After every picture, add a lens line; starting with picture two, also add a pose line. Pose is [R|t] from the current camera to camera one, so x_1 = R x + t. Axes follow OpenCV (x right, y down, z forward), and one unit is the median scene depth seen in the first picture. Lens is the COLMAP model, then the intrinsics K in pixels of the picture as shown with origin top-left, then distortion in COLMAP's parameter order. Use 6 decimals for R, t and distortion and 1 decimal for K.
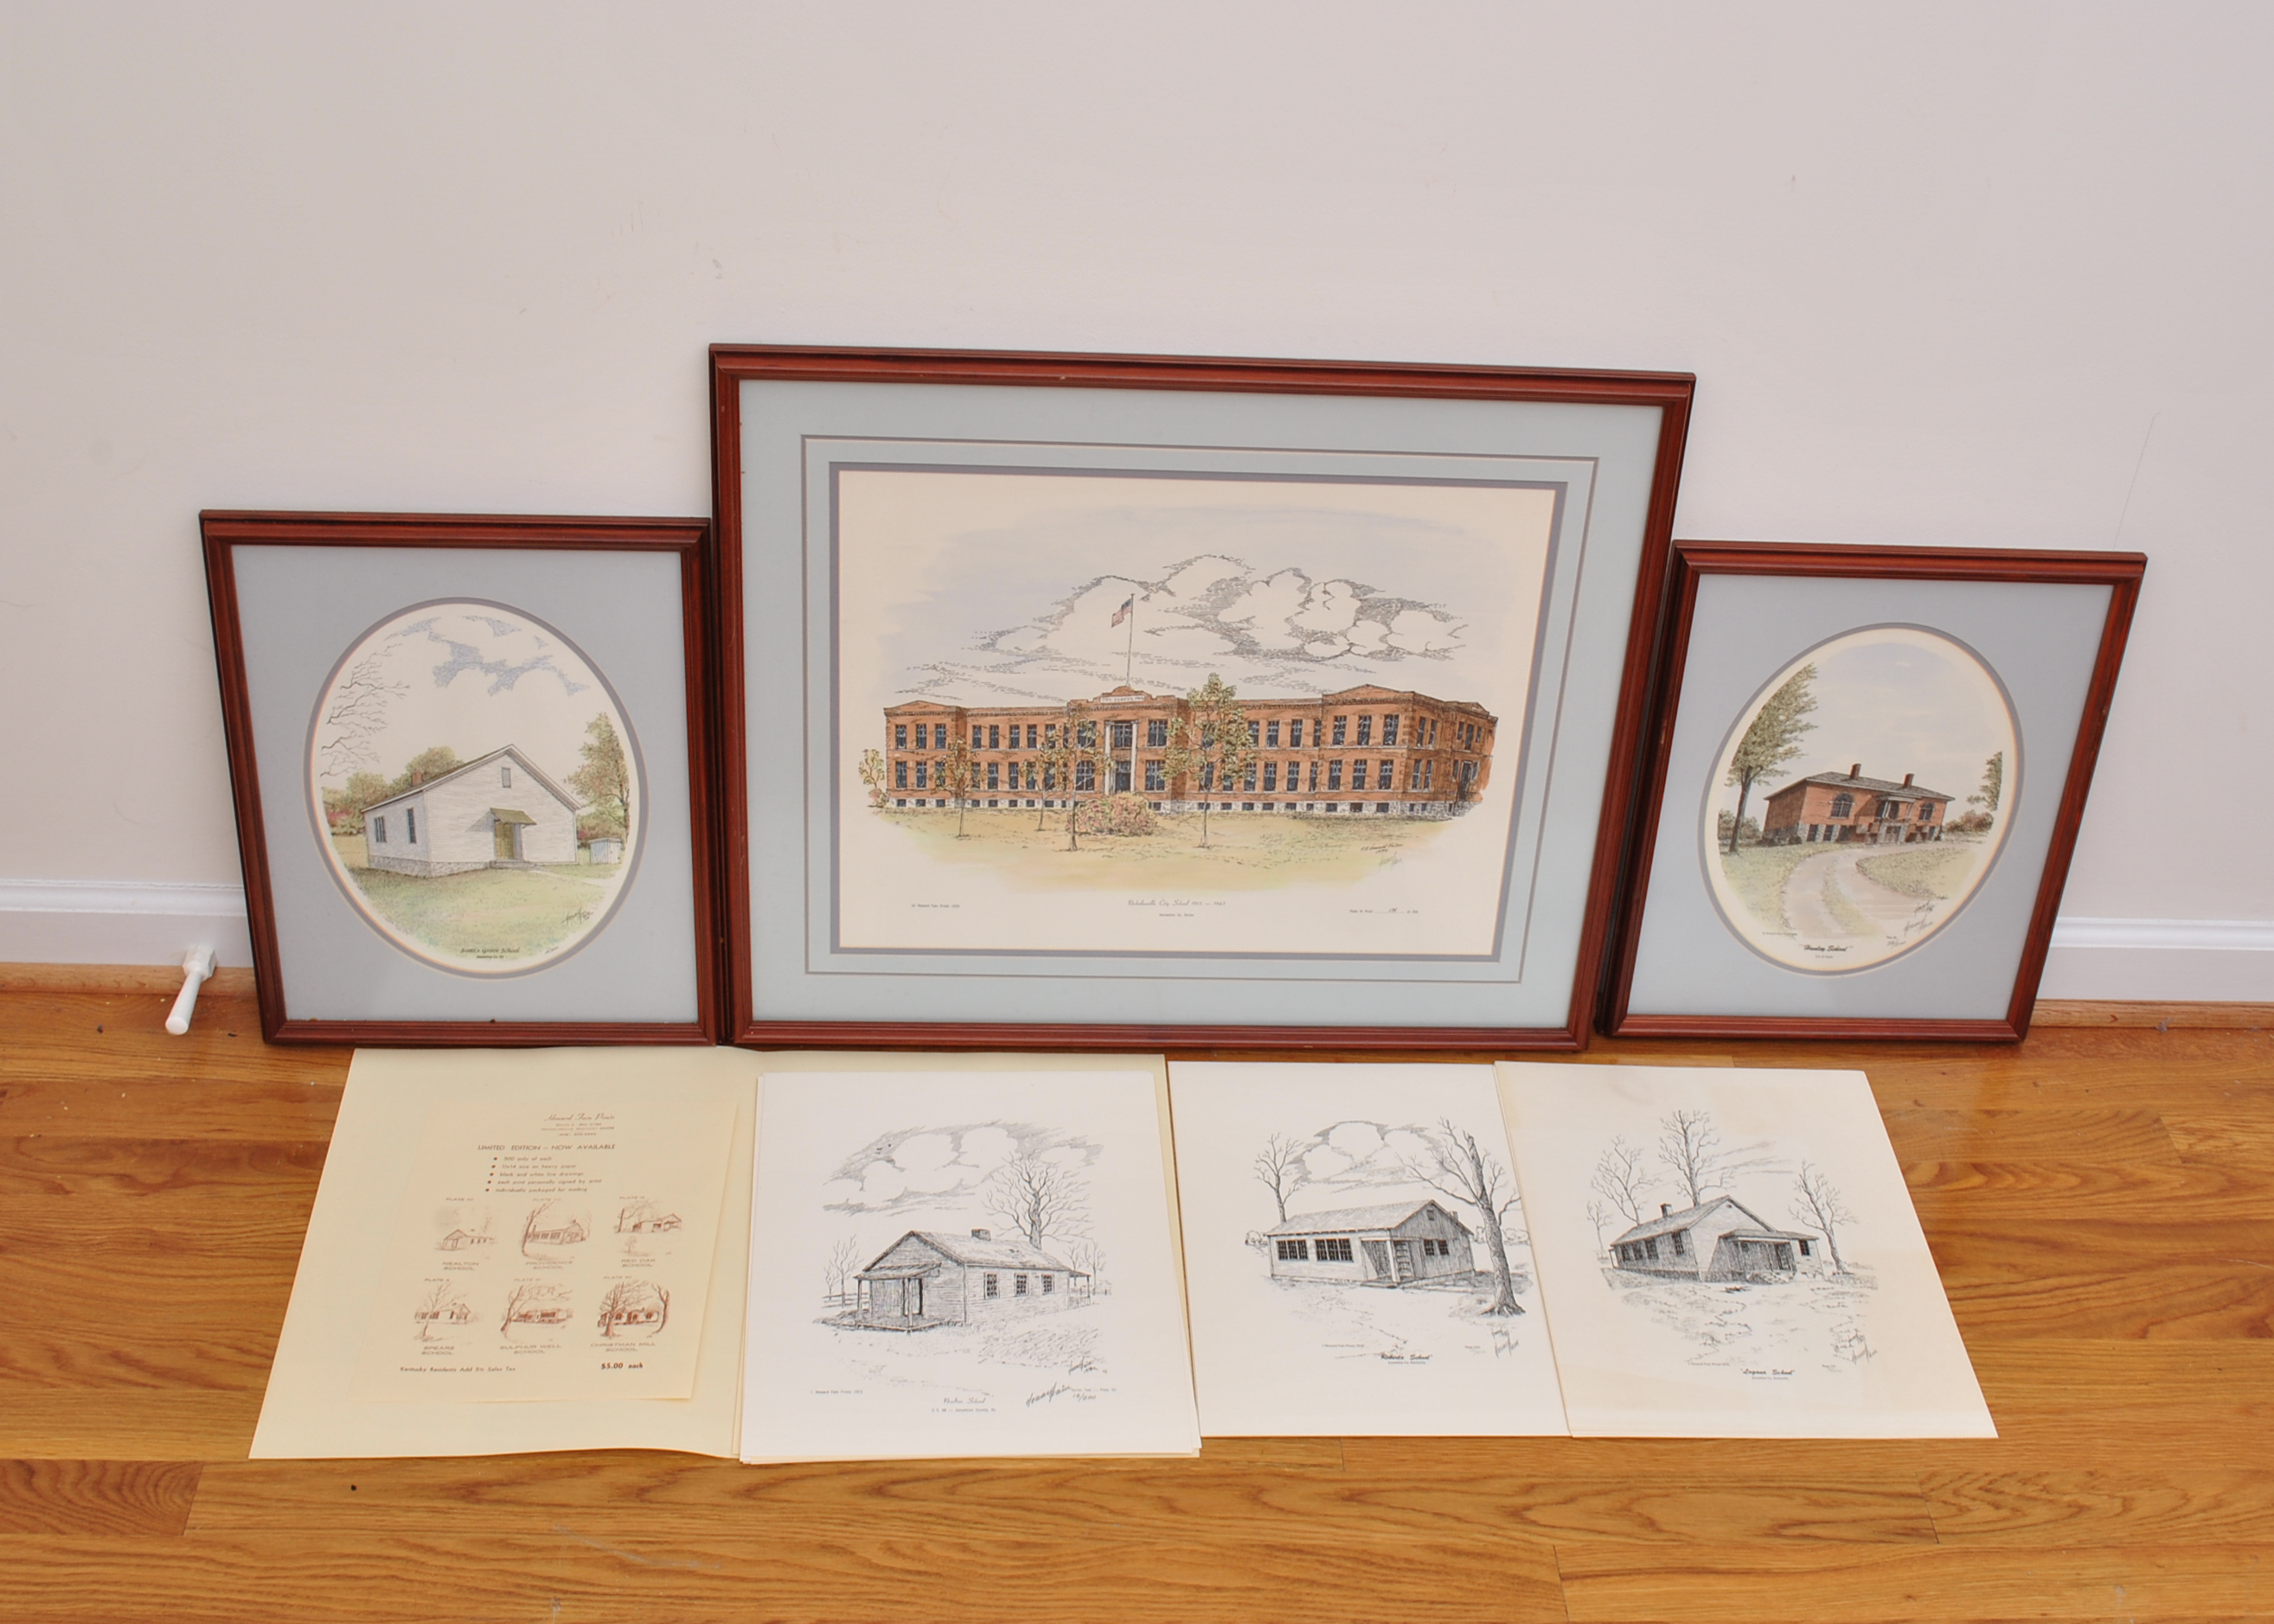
lens RADIAL K [[3044.4, 0, 1153.8], [0, 3044.4, 815.4], [0, 0, 1]] dist [-0.063650, 0.000000]
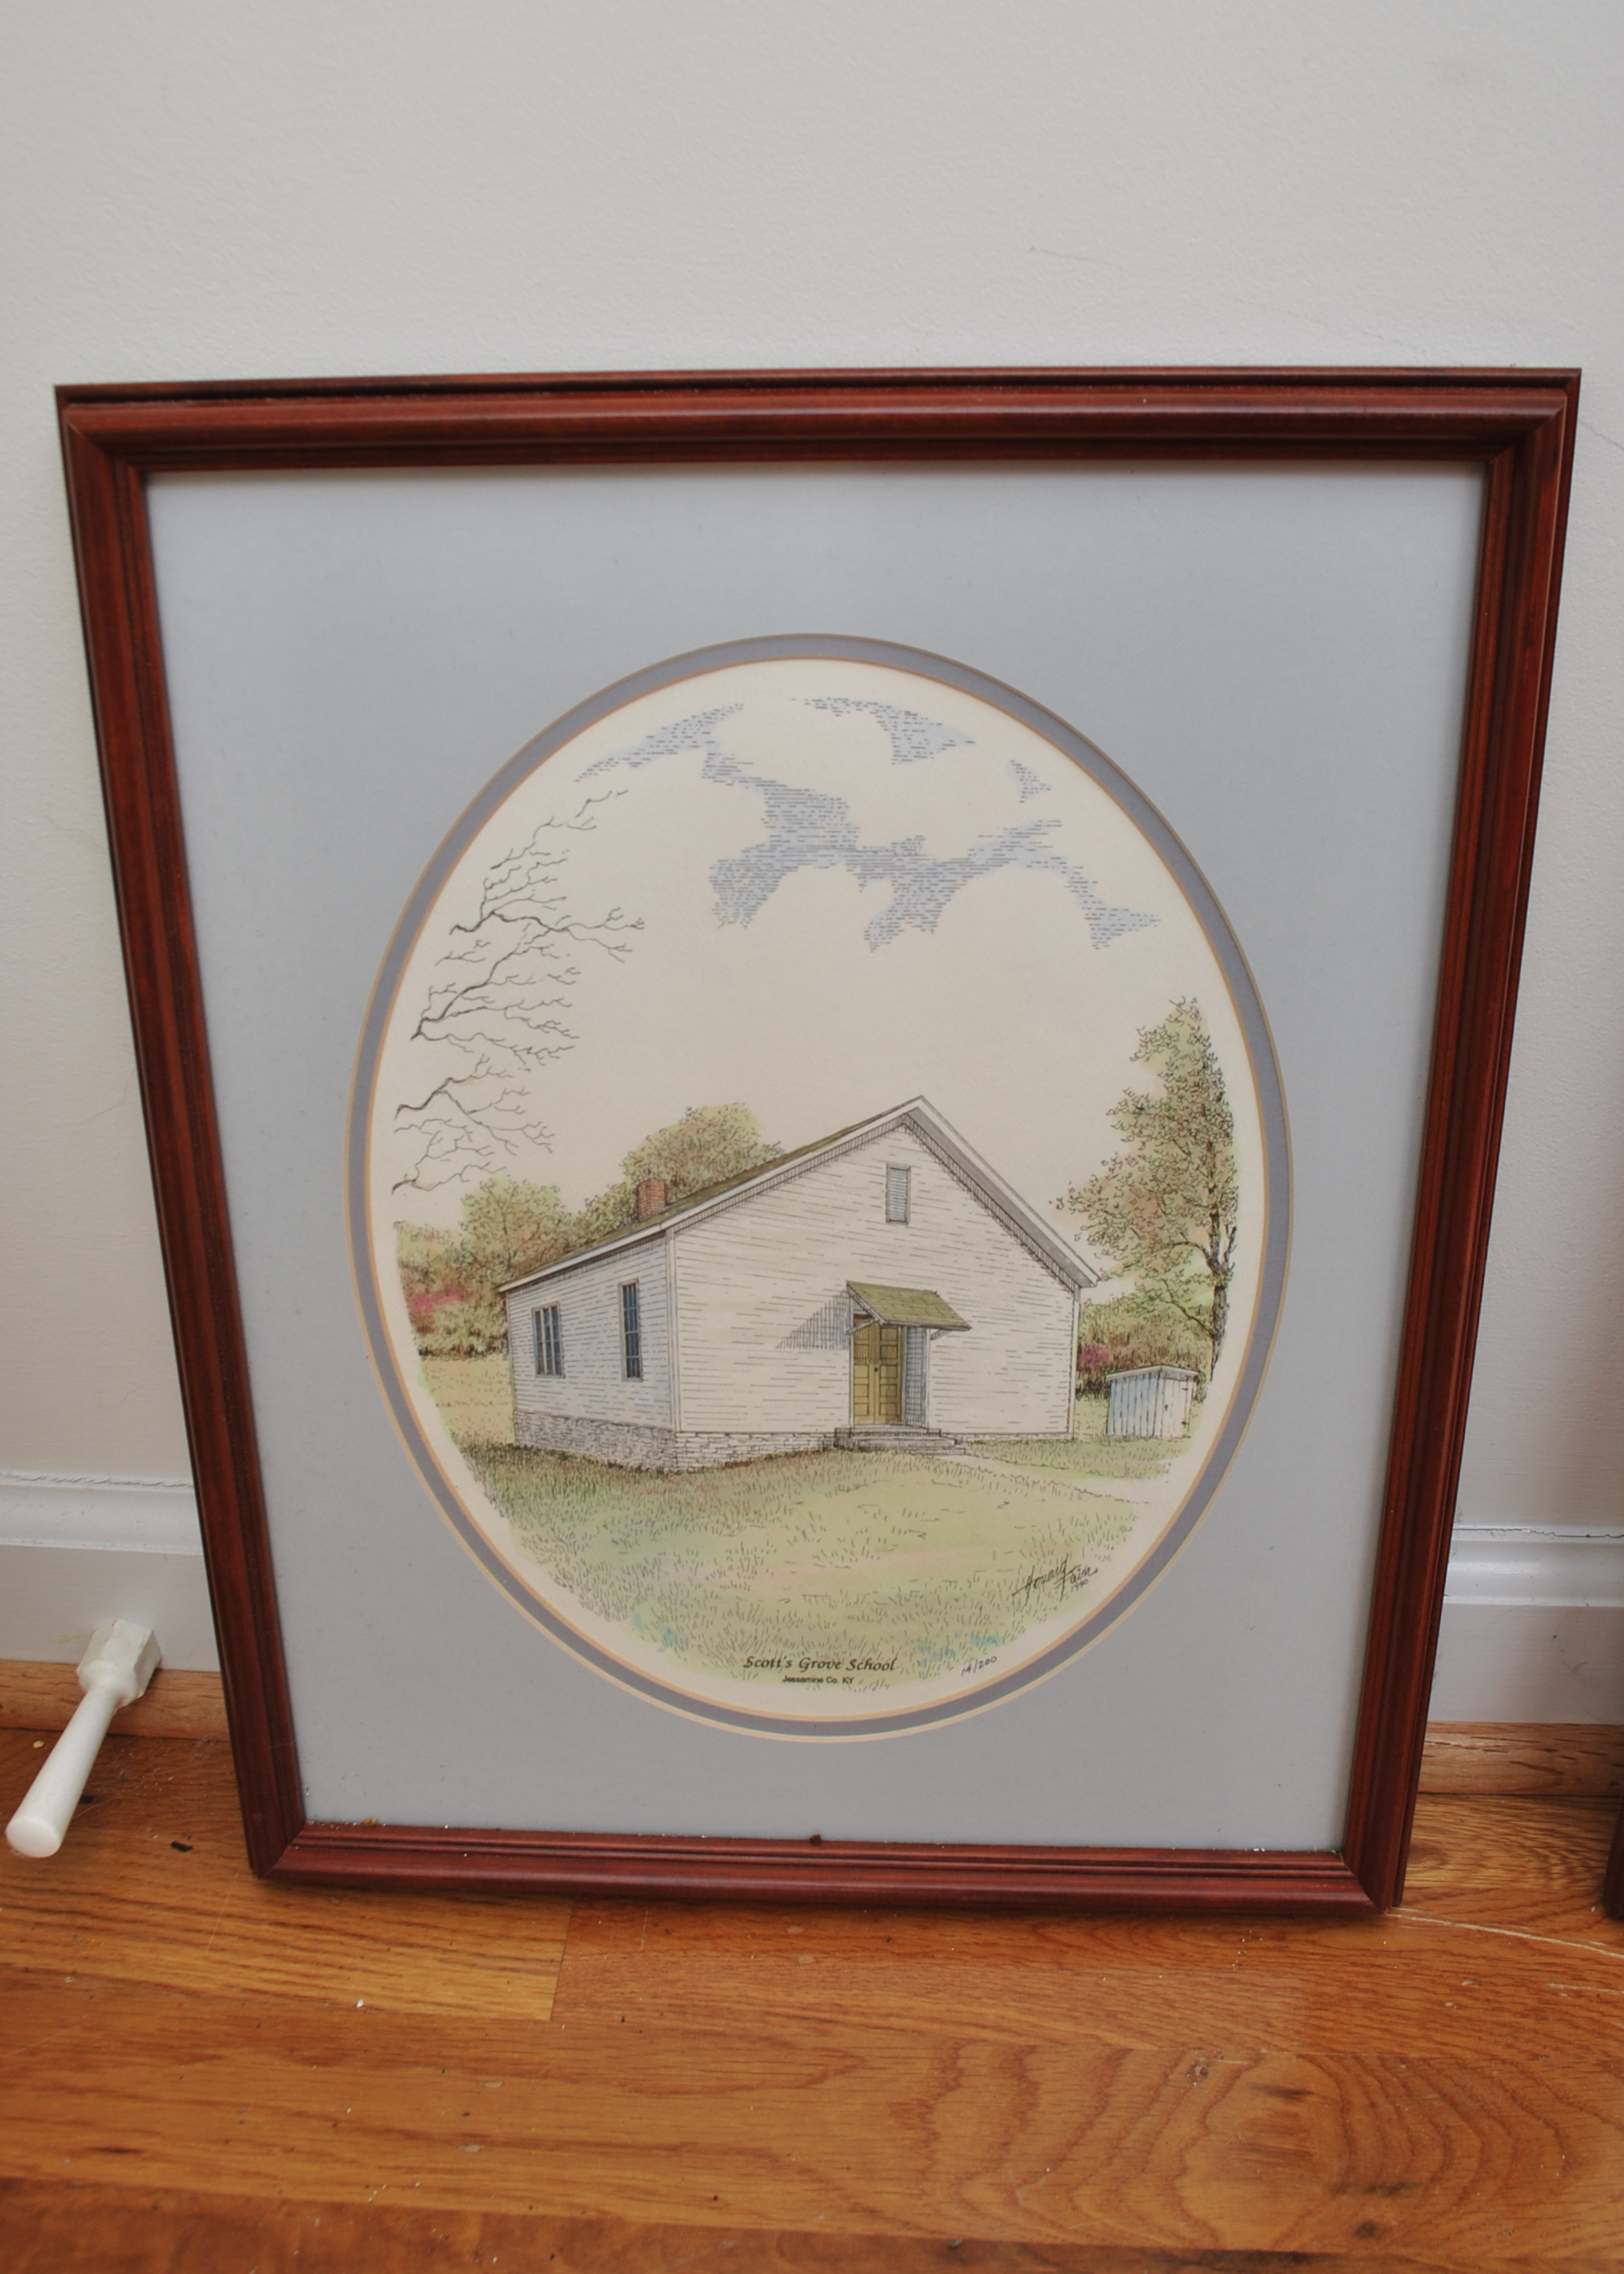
lens RADIAL K [[2242.8, 0, 791.1], [0, 2242.8, 1135.7], [0, 0, 1]] dist [-0.096734, 0.000000]
pose [[0.992547, -0.007696, -0.121621, -0.054282], [-0.007830, 0.991915, -0.126662, 0.004038], [0.121612, 0.126670, 0.984462, 0.206500]]
